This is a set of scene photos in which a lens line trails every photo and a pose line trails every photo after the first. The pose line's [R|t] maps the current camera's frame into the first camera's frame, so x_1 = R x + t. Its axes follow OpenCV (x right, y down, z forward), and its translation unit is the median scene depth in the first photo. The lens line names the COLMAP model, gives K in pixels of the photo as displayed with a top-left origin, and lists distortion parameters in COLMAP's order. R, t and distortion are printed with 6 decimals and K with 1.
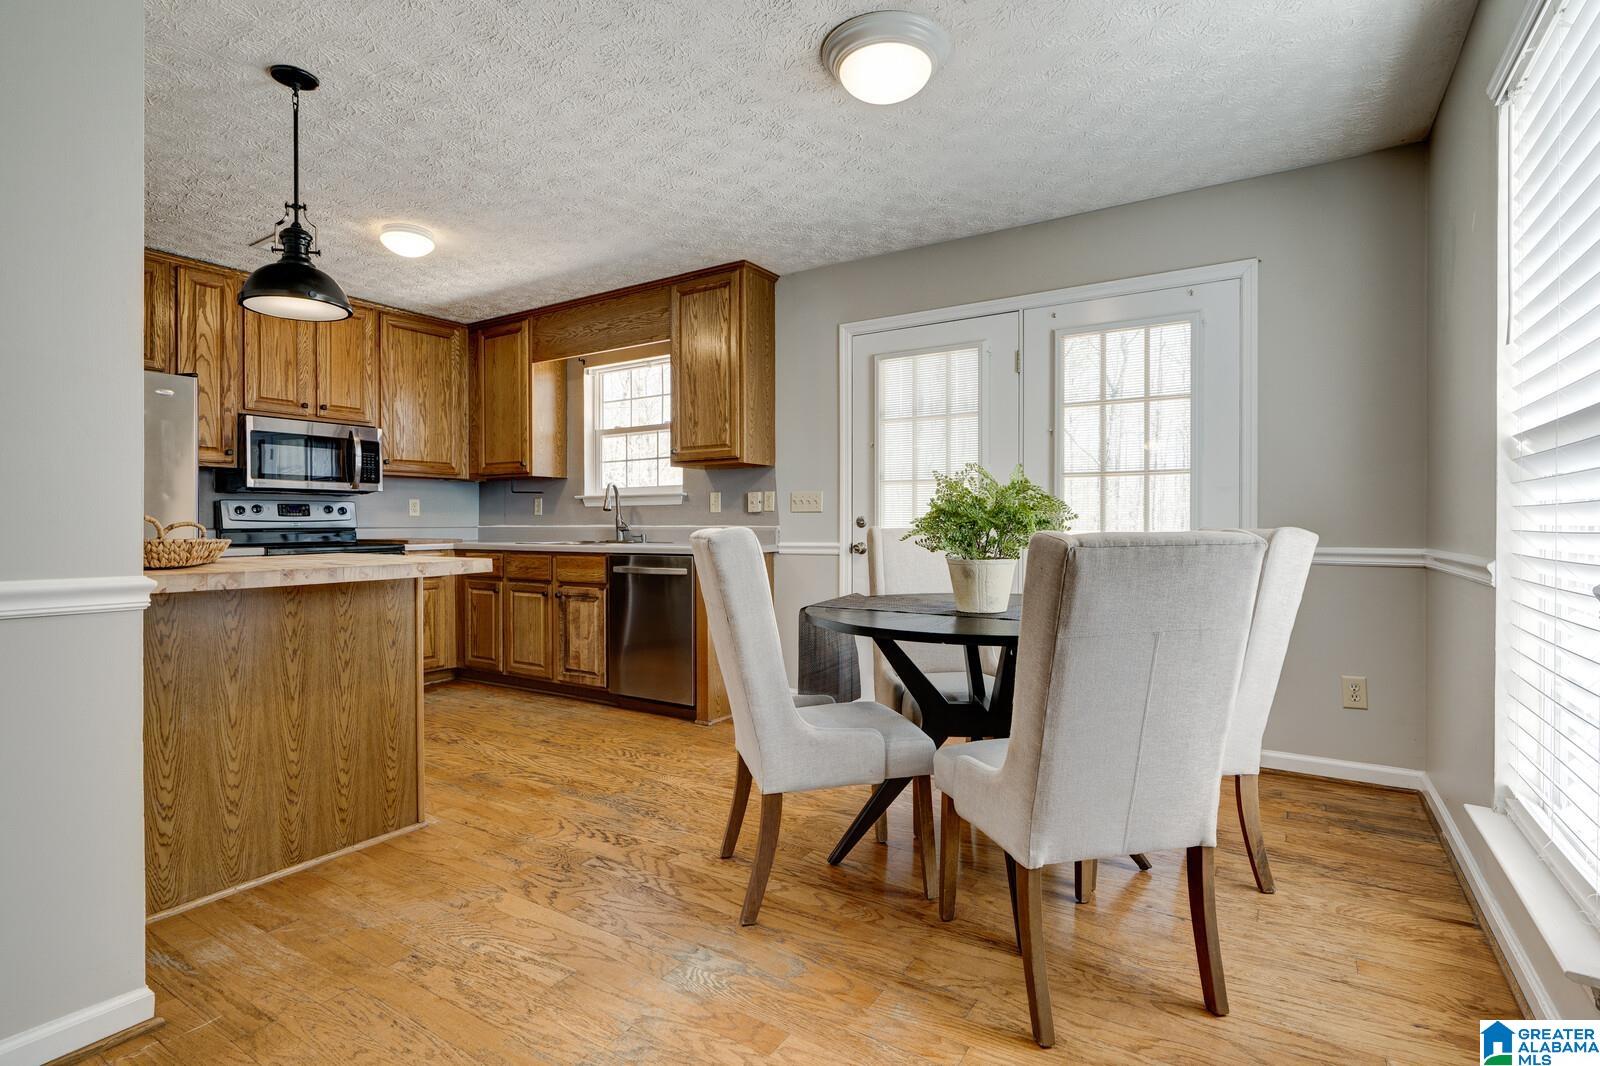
lens RADIAL K [[771.9, 0, 801.5], [0, 771.9, 528.5], [0, 0, 1]] dist [-0.003325, -0.000138]
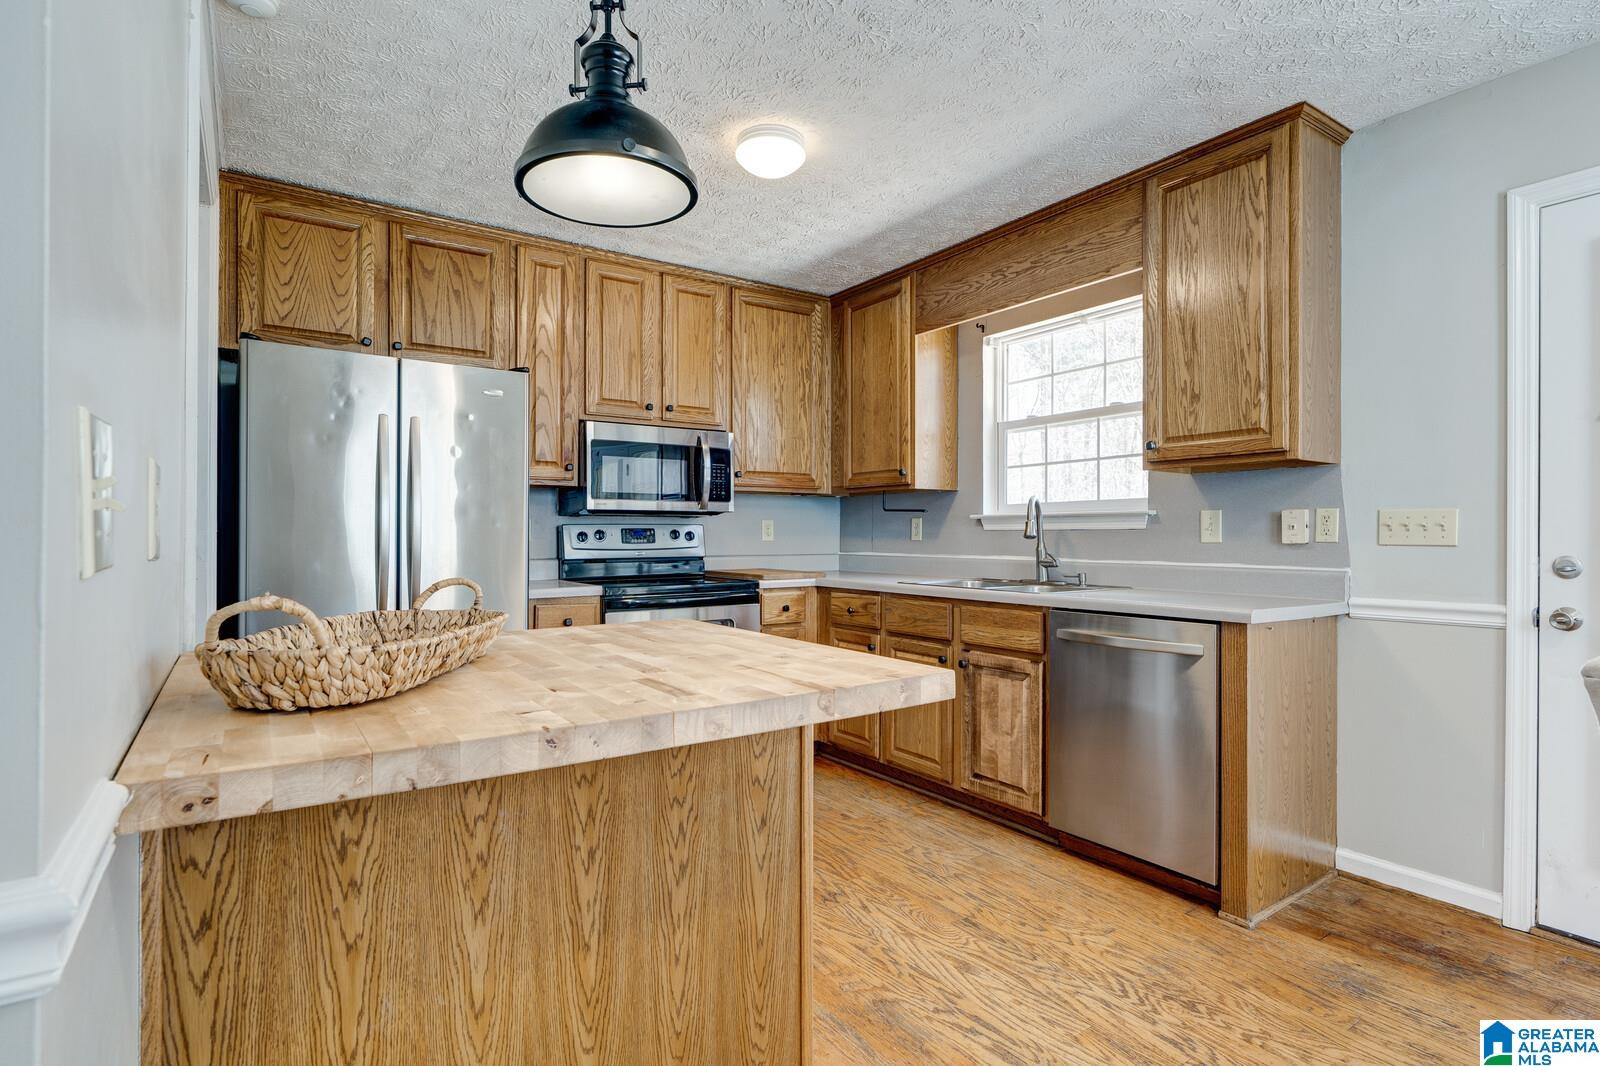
lens RADIAL K [[807.0, 0, 806.7], [0, 807.0, 534.1], [0, 0, 1]] dist [-0.001159, 0.000230]
pose [[0.921249, 0.002835, -0.388964, -0.167589], [-0.005331, 0.999972, -0.005337, -0.023328], [0.388938, 0.006991, 0.921237, 0.293539]]
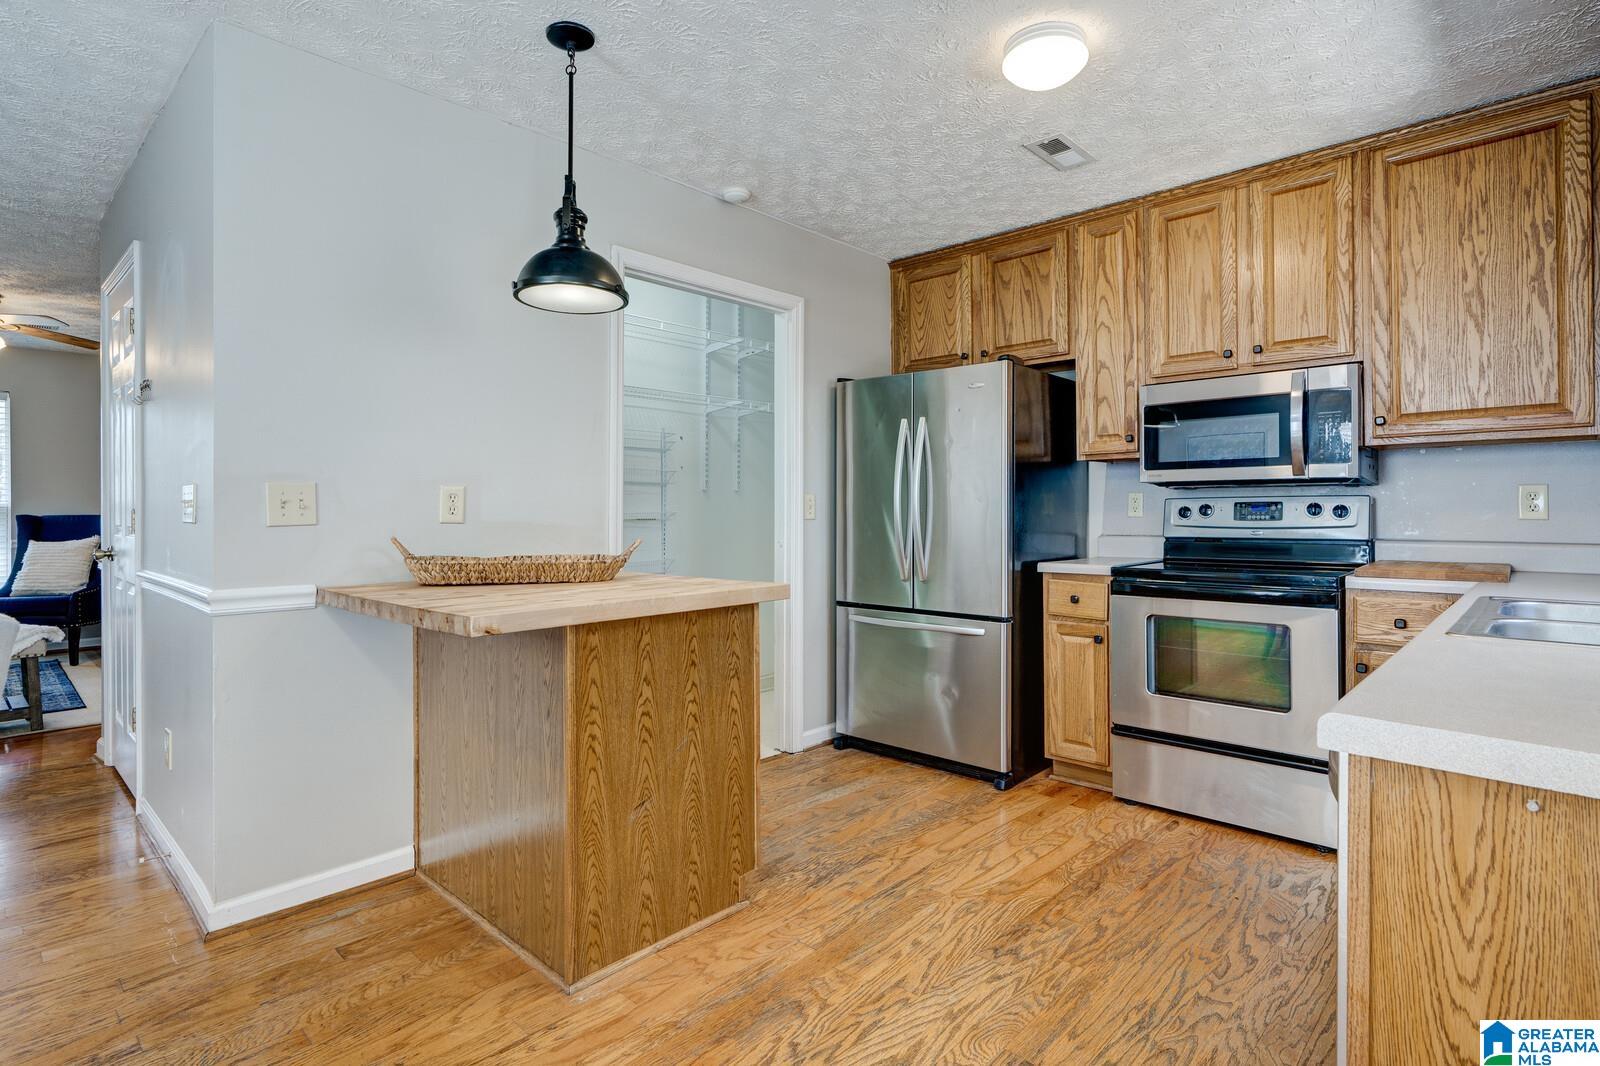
lens RADIAL K [[806.9, 0, 802.3], [0, 806.9, 505.4], [0, 0, 1]] dist [-0.003220, -0.000358]
pose [[-0.190513, -0.002585, -0.981681, 0.105942], [-0.002252, 0.999995, -0.002197, -0.027981], [0.981682, 0.001792, -0.190518, 0.793968]]
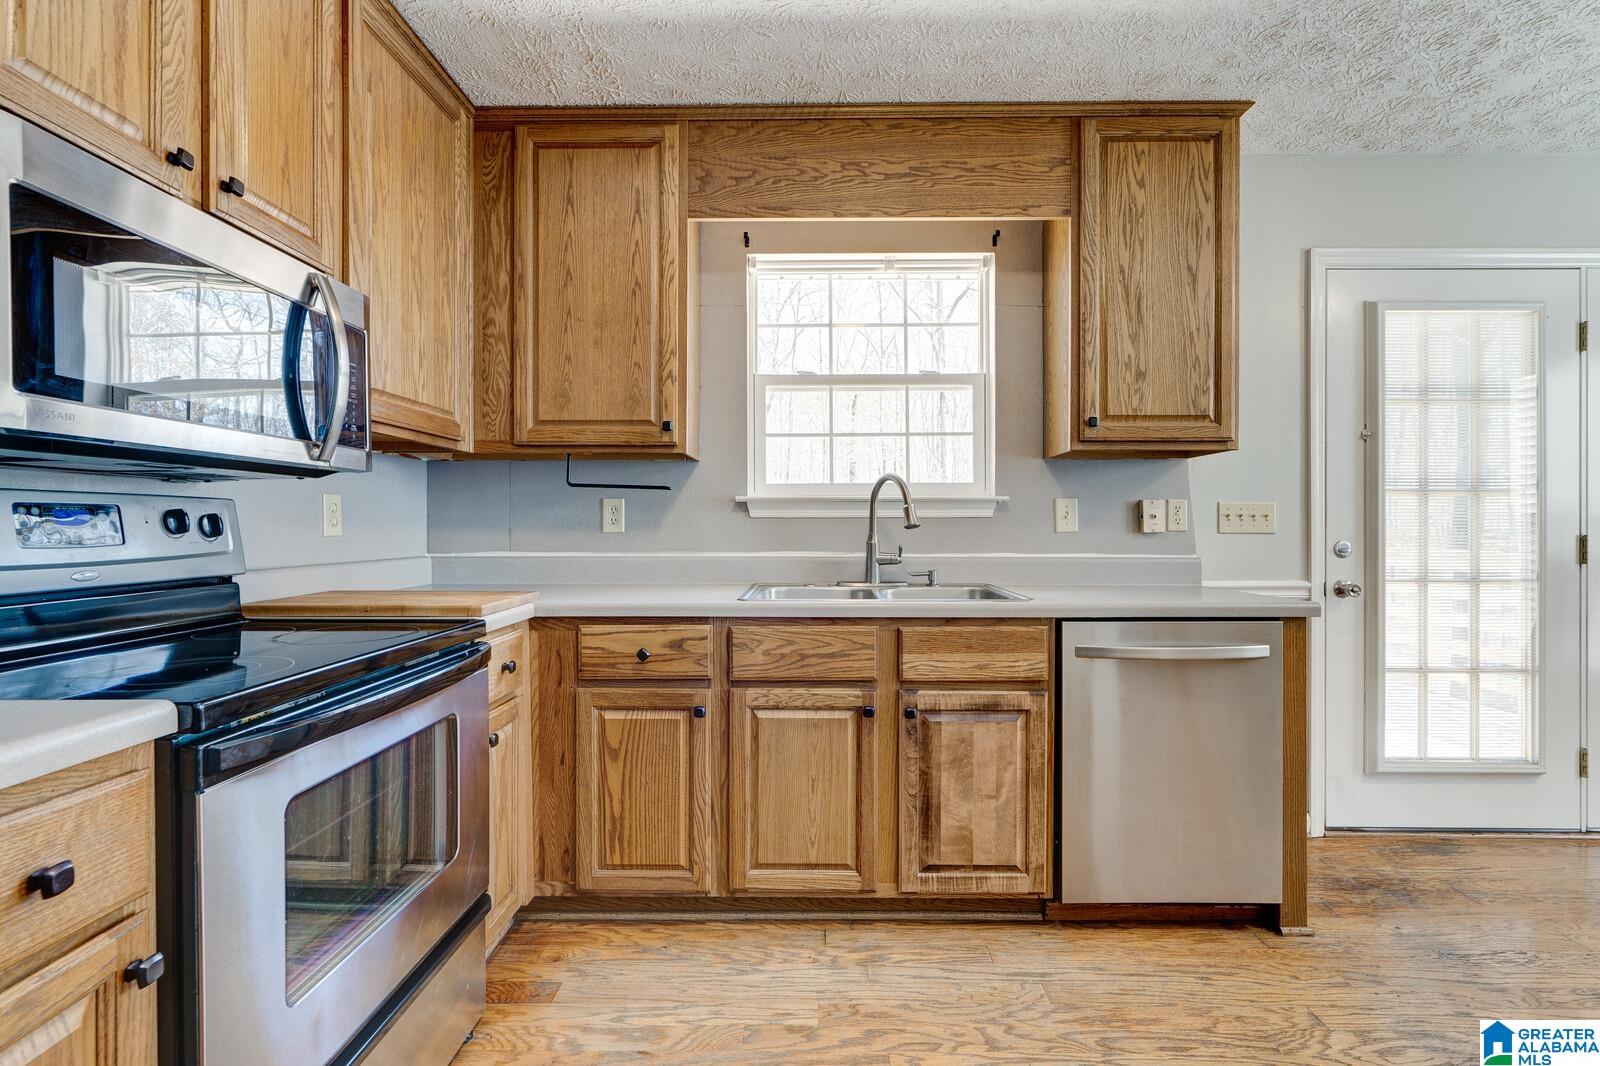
lens RADIAL K [[720.9, 0, 806.2], [0, 720.9, 528.7], [0, 0, 1]] dist [-0.004174, -0.000221]
pose [[0.850553, 0.000745, 0.525889, -0.603456], [-0.000289, 1.000000, -0.000951, -0.023737], [-0.525889, 0.000657, 0.850553, 0.670139]]
